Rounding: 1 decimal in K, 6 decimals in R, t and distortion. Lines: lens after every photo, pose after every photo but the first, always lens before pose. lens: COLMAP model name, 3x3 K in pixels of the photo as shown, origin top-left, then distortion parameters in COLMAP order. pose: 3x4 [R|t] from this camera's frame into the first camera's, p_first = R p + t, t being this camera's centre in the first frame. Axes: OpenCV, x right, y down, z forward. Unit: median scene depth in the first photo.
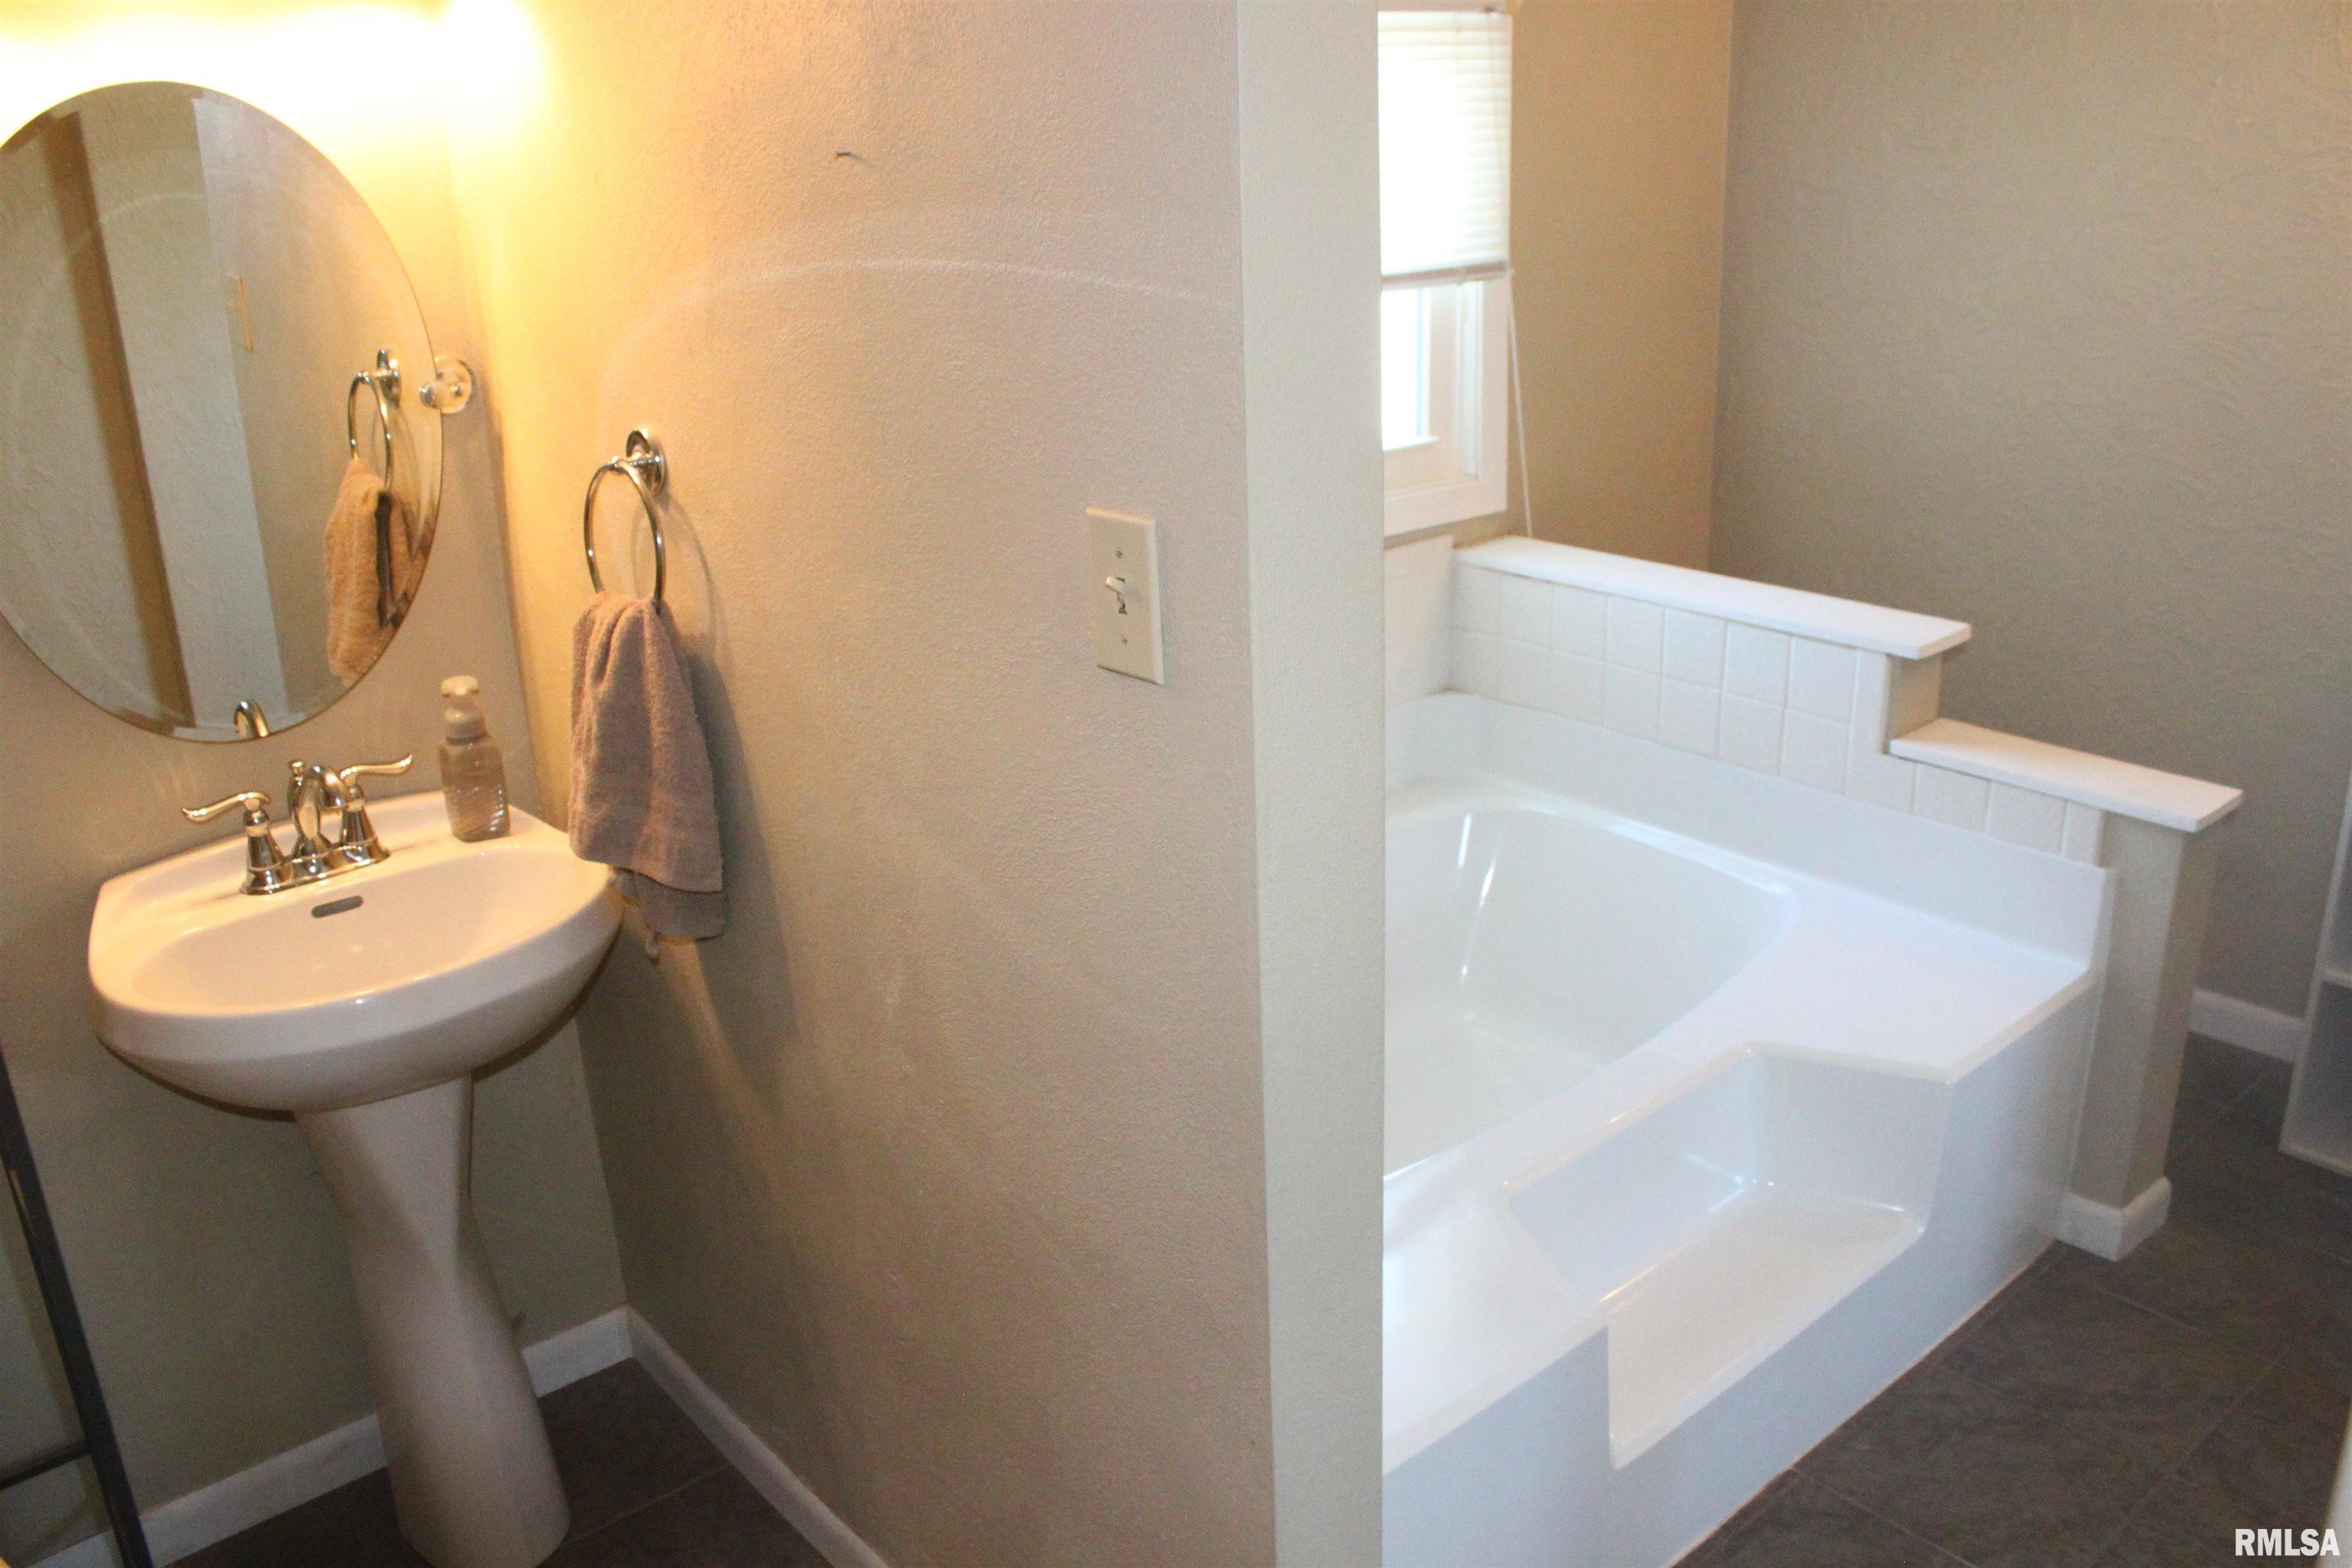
lens RADIAL K [[2006.8, 0, 1176.0], [0, 2006.8, 784.0], [0, 0, 1]] dist [-0.157757, 0.150559]
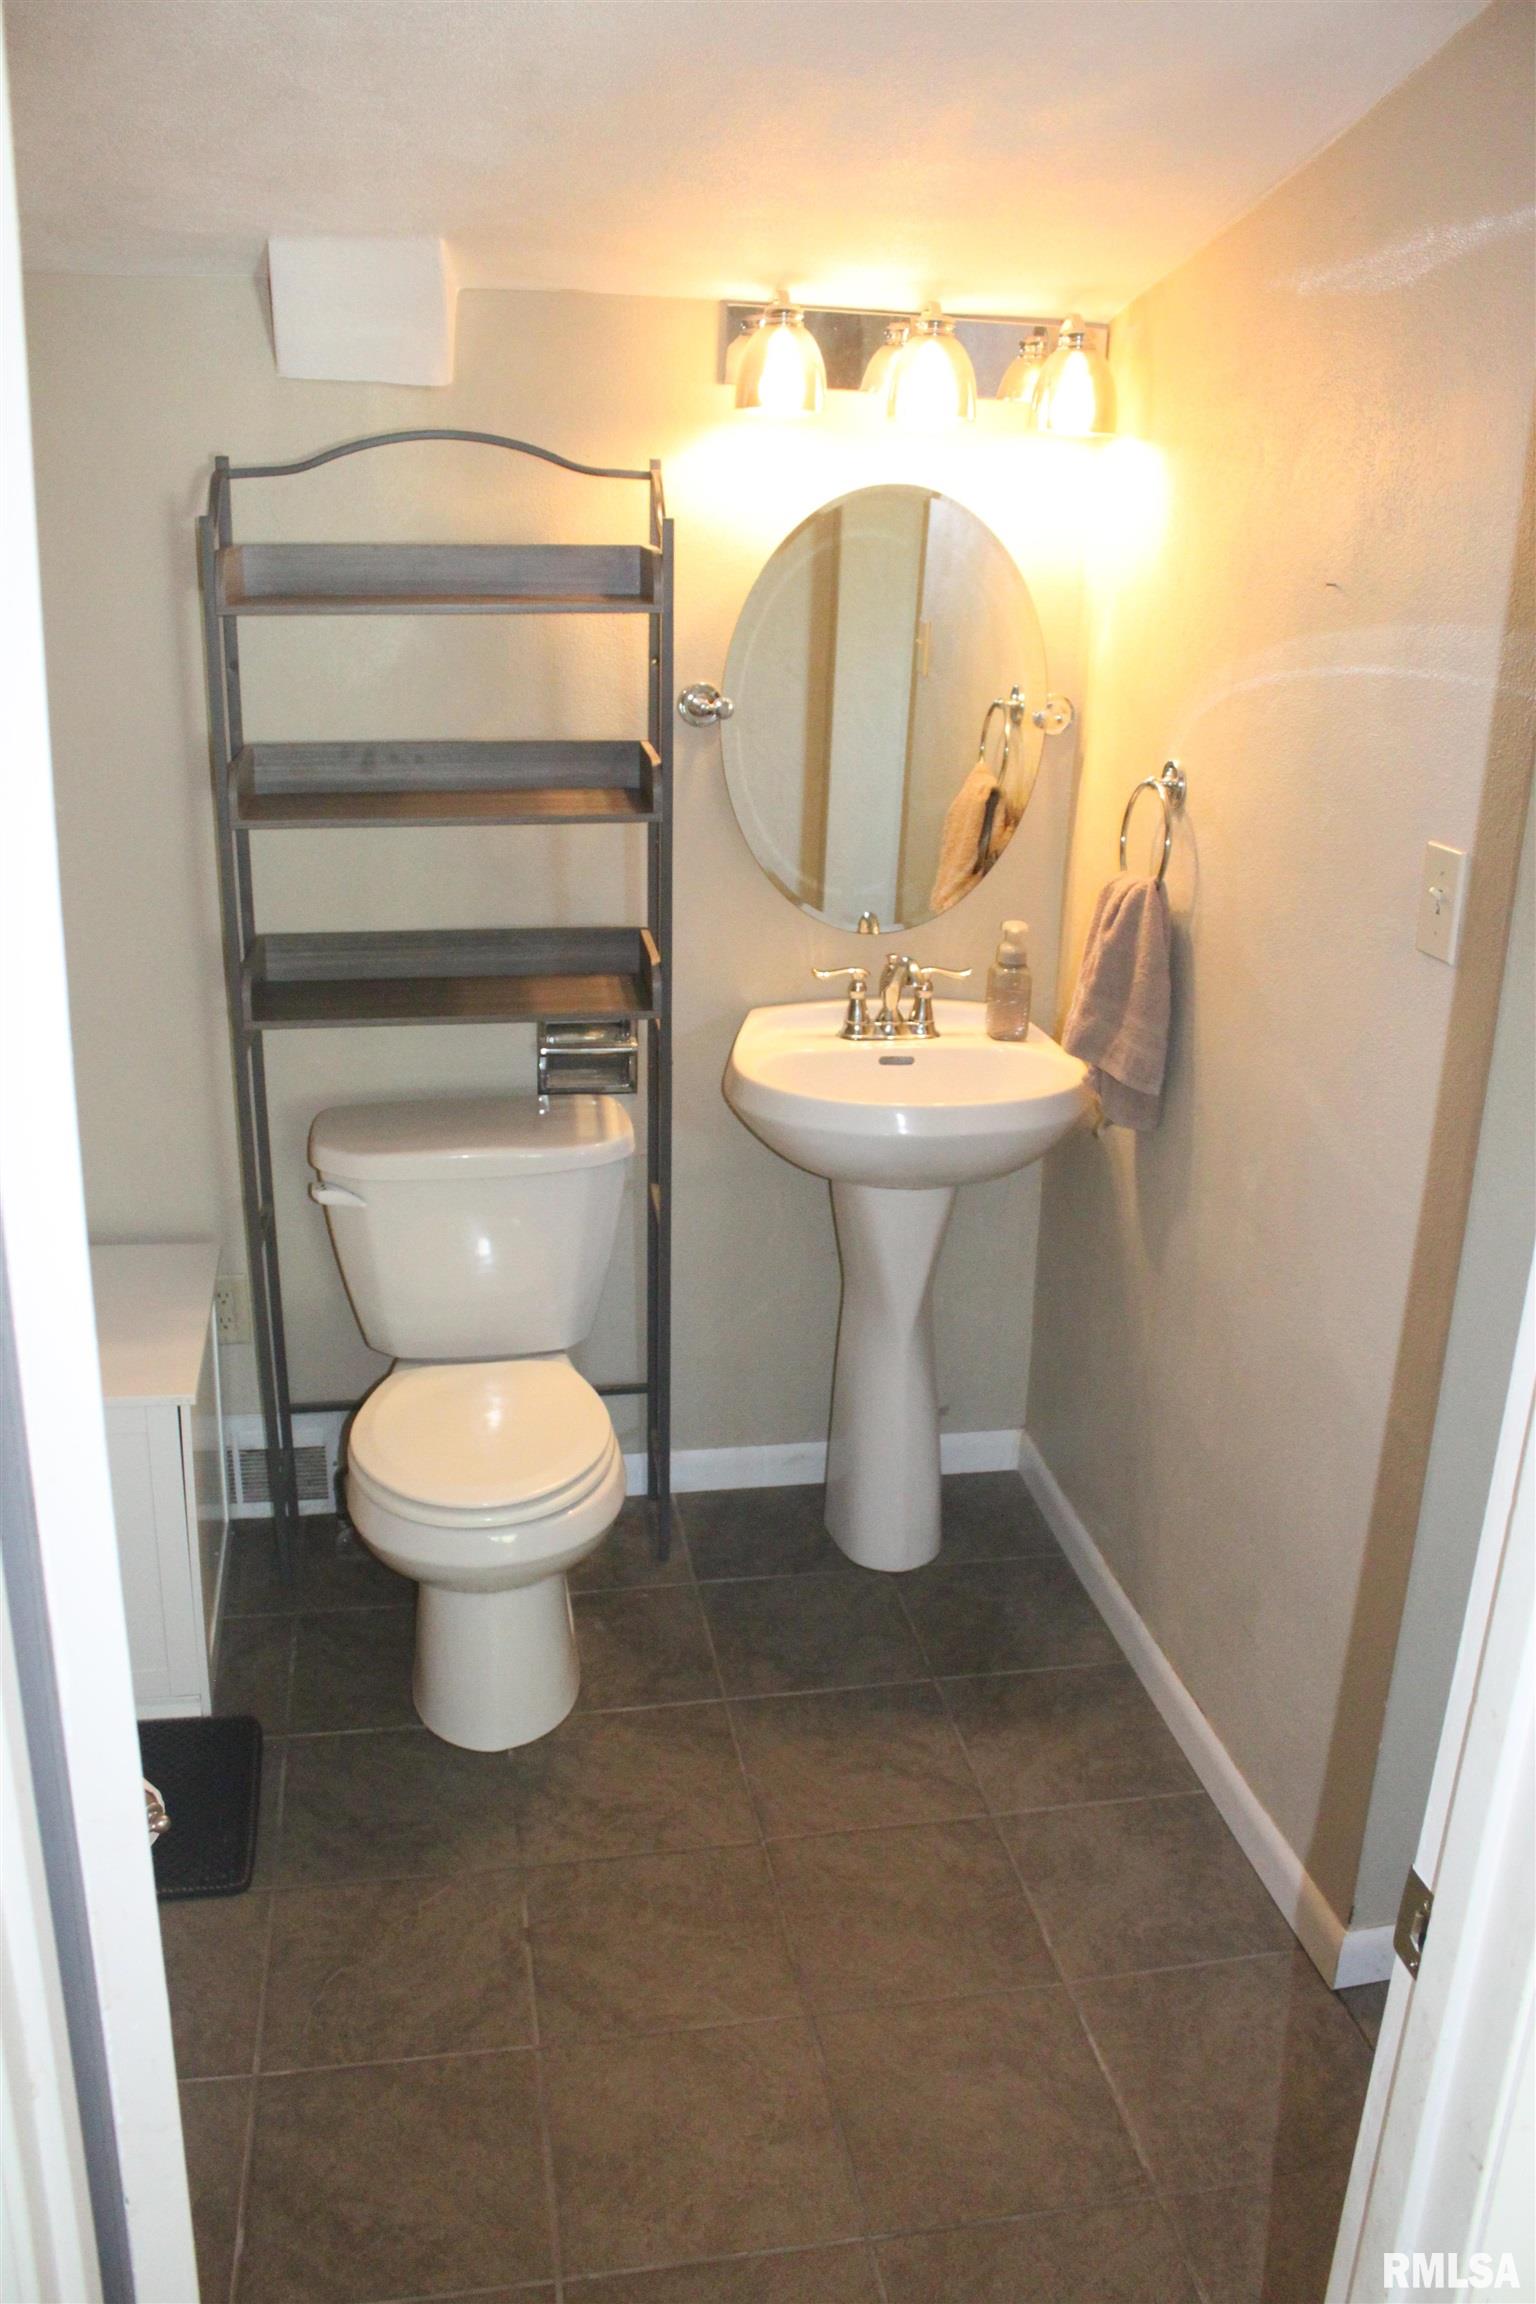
lens RADIAL K [[1932.1, 0, 768.0], [0, 1932.1, 1152.0], [0, 0, 1]] dist [-0.237514, -0.000089]
pose [[0.863072, 0.224069, -0.452659, 0.132781], [-0.228581, 0.972459, 0.045546, 0.083966], [0.450398, 0.064160, 0.890520, -0.268975]]
